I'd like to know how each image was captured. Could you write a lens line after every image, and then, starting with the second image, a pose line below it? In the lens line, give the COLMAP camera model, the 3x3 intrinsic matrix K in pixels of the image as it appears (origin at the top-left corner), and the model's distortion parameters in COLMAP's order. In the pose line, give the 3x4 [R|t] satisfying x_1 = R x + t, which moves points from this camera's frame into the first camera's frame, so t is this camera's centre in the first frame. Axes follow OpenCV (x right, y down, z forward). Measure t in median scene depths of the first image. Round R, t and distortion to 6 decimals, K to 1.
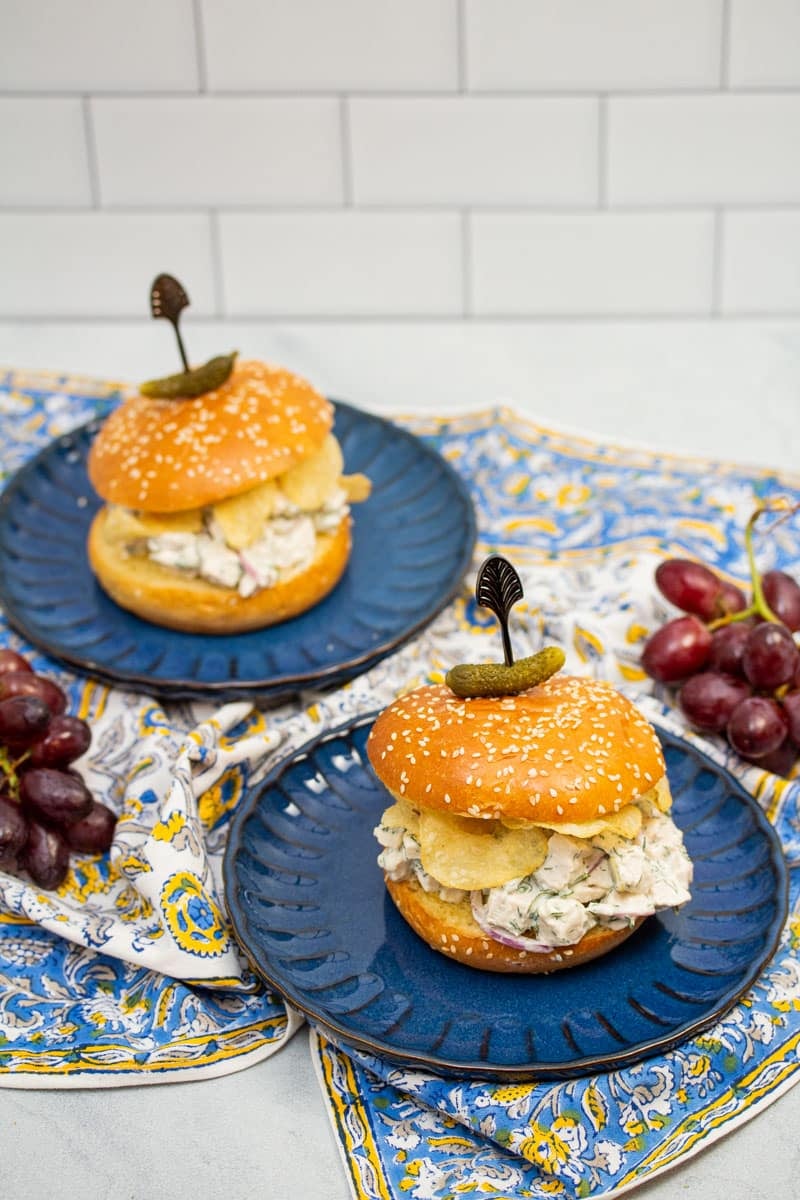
lens RADIAL K [[3504.6, 0, 400.0], [0, 3504.6, 600.0], [0, 0, 1]] dist [0.022127, 1.503293]
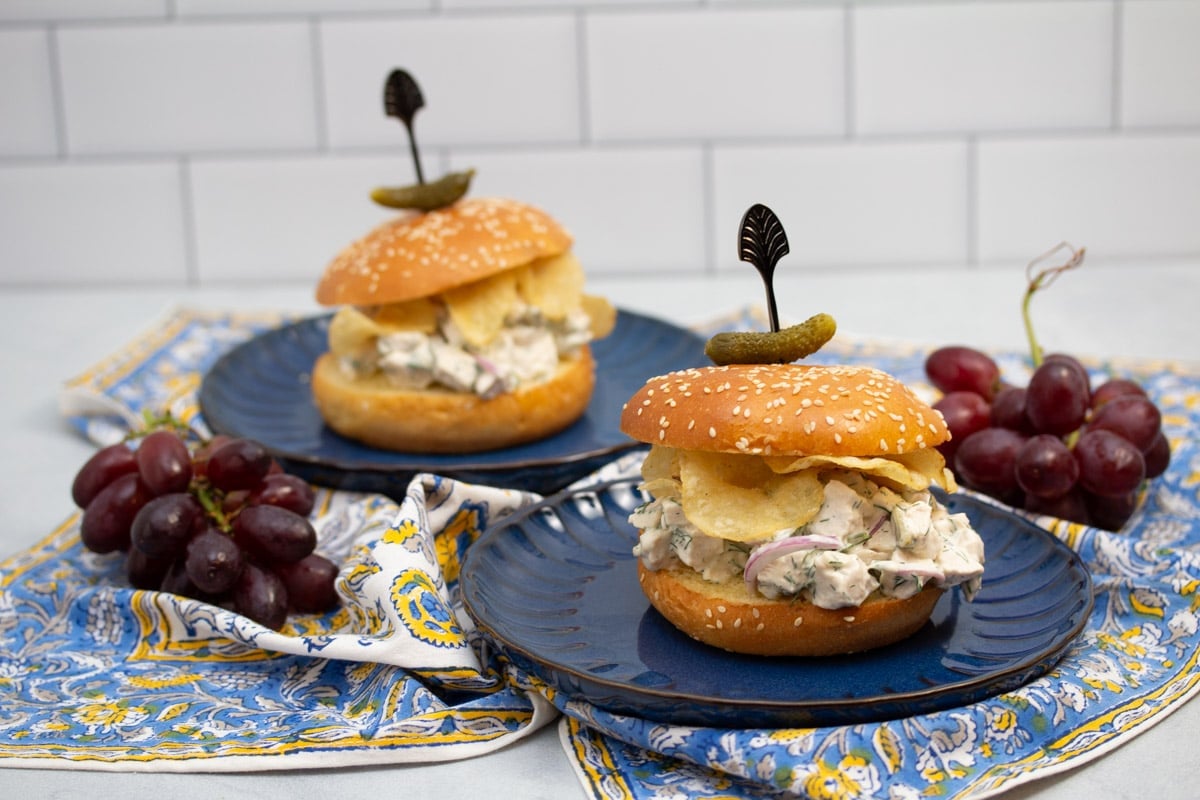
lens RADIAL K [[3504.6, 0, 600.0], [0, 3504.6, 400.0], [0, 0, 1]] dist [0.022127, 1.503293]
pose [[0.999977, -0.006438, 0.002053, -0.016837], [0.006756, 0.946736, -0.321941, 0.332888], [0.000129, 0.321948, 0.946757, 0.141198]]
